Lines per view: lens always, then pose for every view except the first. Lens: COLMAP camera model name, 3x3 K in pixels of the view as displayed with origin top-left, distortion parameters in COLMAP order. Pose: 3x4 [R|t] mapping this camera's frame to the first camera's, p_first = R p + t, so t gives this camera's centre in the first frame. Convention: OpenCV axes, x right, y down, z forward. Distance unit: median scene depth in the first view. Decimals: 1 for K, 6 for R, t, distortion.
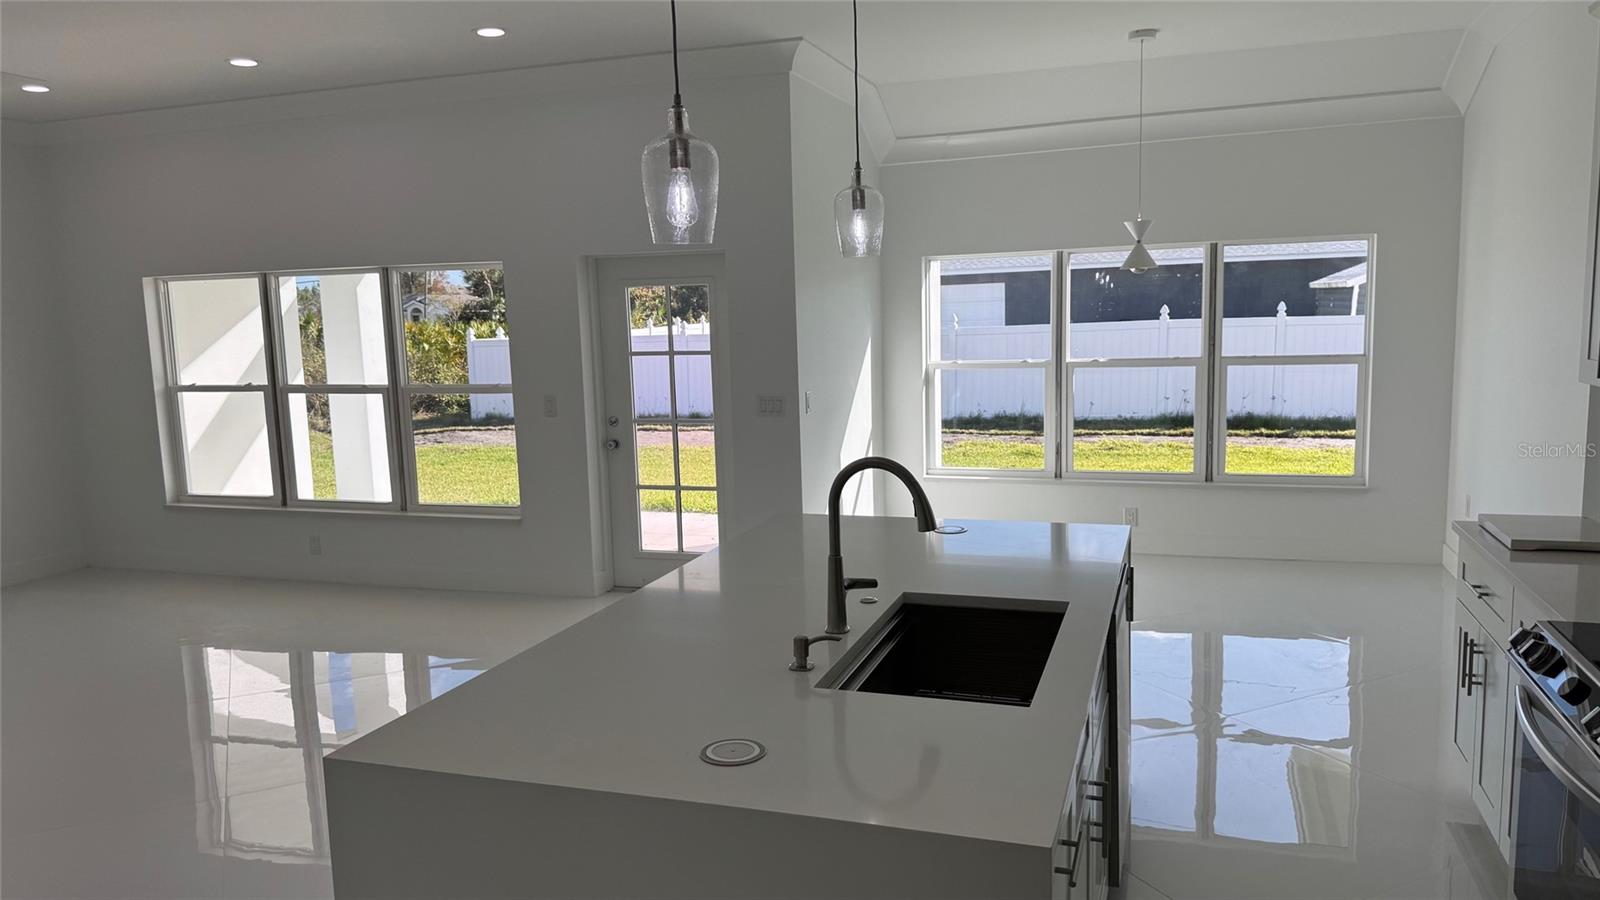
lens RADIAL K [[1125.3, 0, 797.8], [0, 1125.3, 454.4], [0, 0, 1]] dist [0.153528, -0.282292]
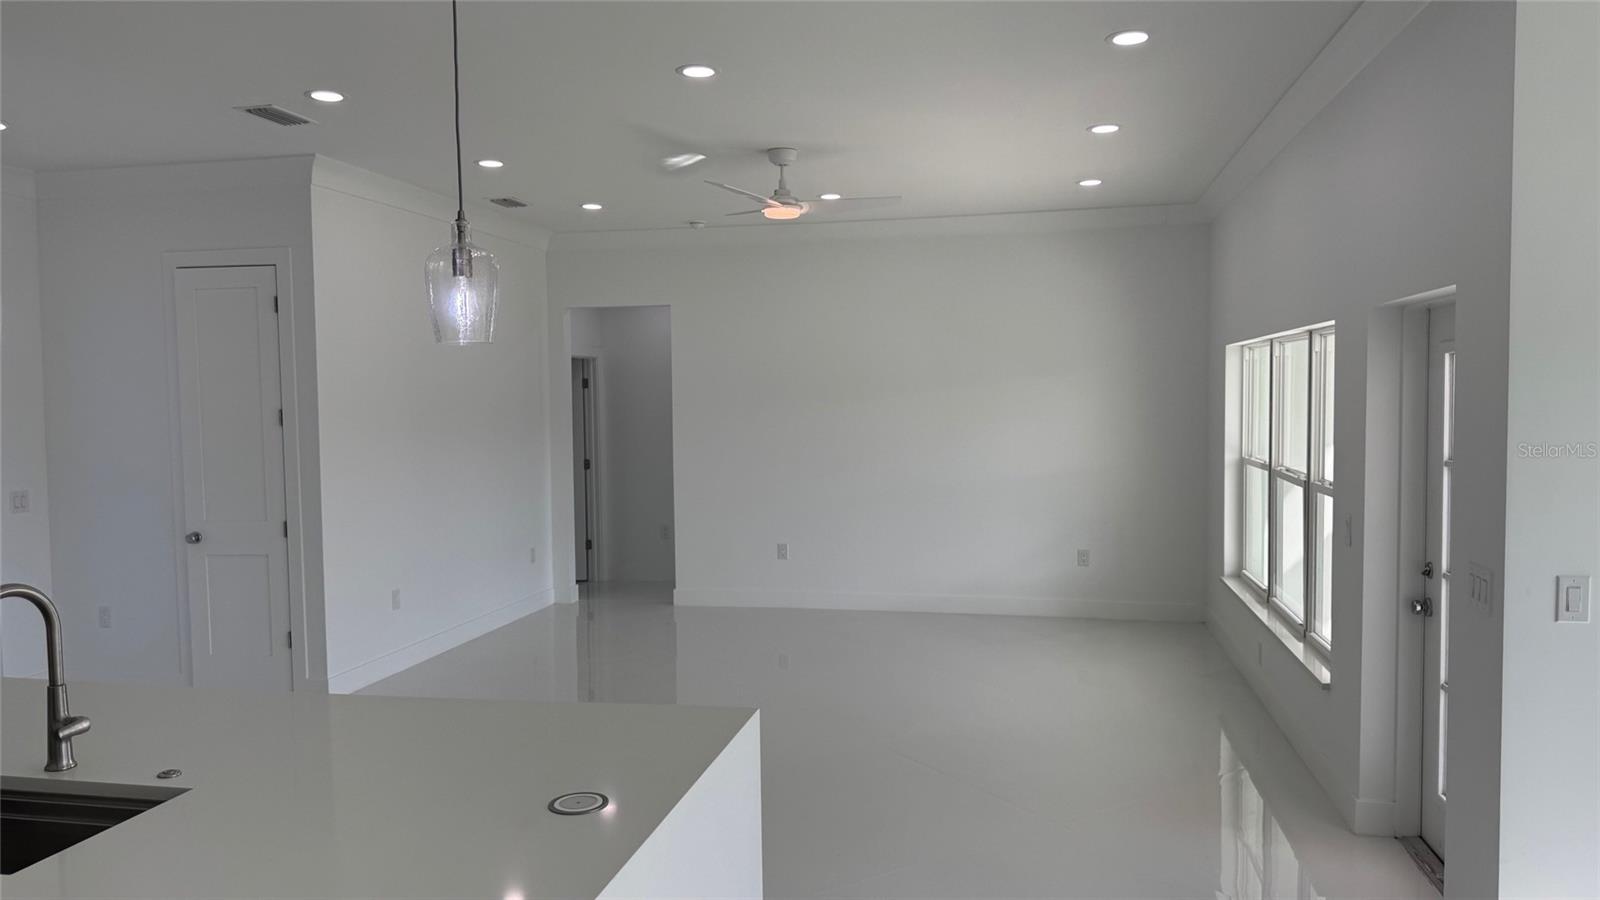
lens RADIAL K [[1125.3, 0, 797.8], [0, 1125.3, 454.4], [0, 0, 1]] dist [0.153528, -0.282292]
pose [[0.125323, 0.081854, -0.988734, 0.352875], [-0.120548, 0.990463, 0.066718, -0.080585], [0.984765, 0.110828, 0.133995, 0.502027]]
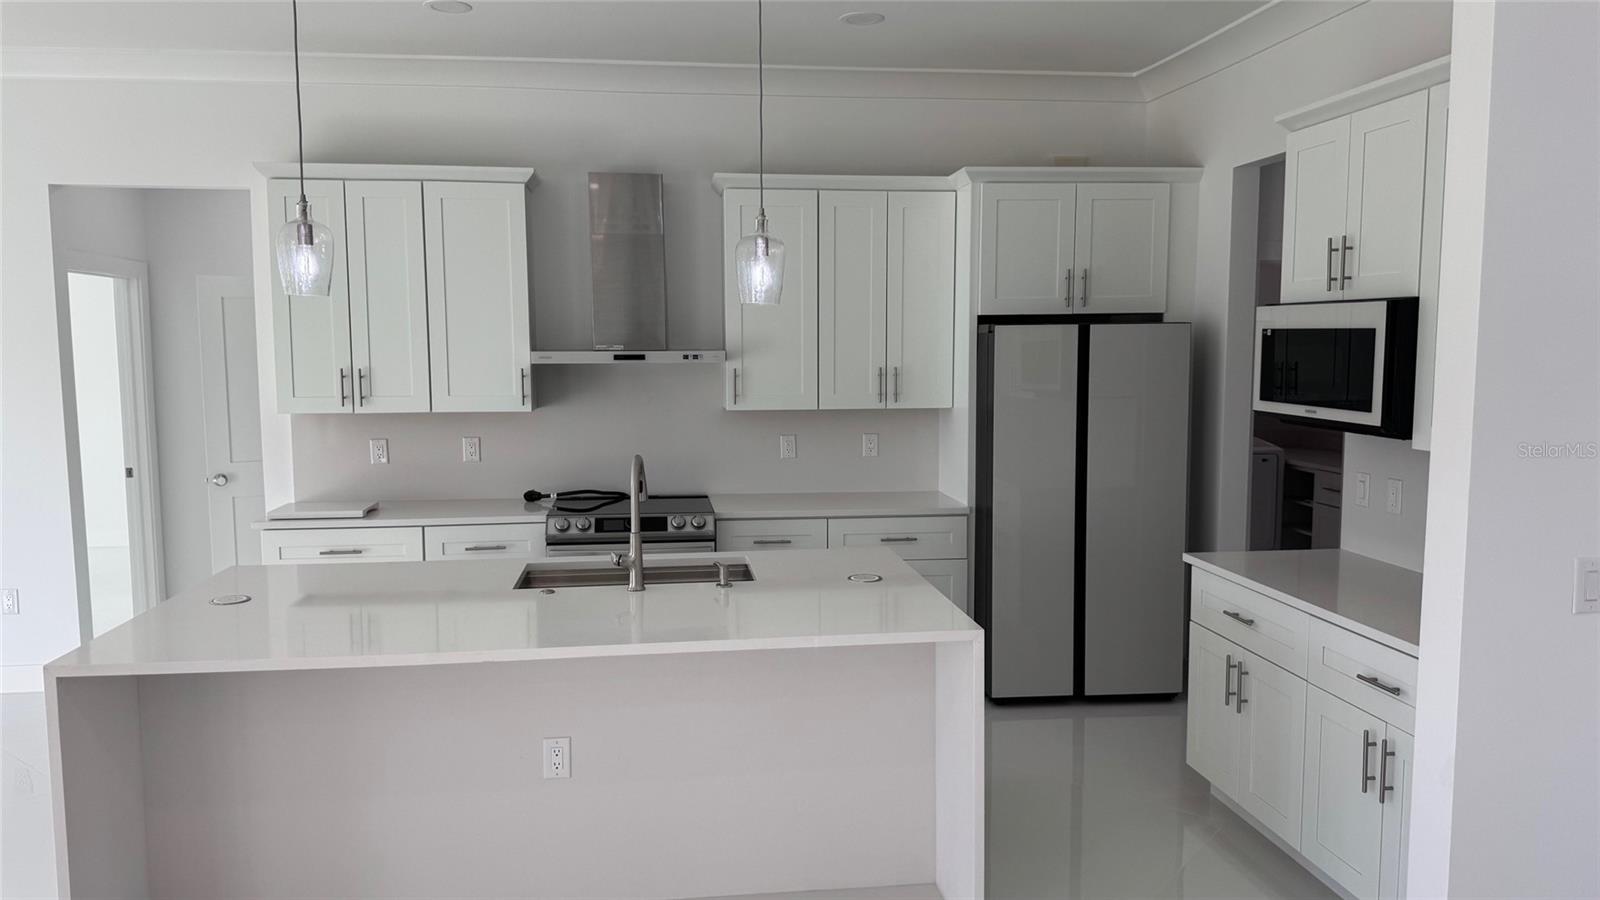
lens RADIAL K [[1125.3, 0, 797.8], [0, 1125.3, 454.4], [0, 0, 1]] dist [0.153528, -0.282292]
pose [[-0.440166, -0.056162, 0.896158, -0.433212], [0.132297, 0.983093, 0.126590, -0.051202], [-0.888117, 0.174279, -0.425294, 0.479231]]
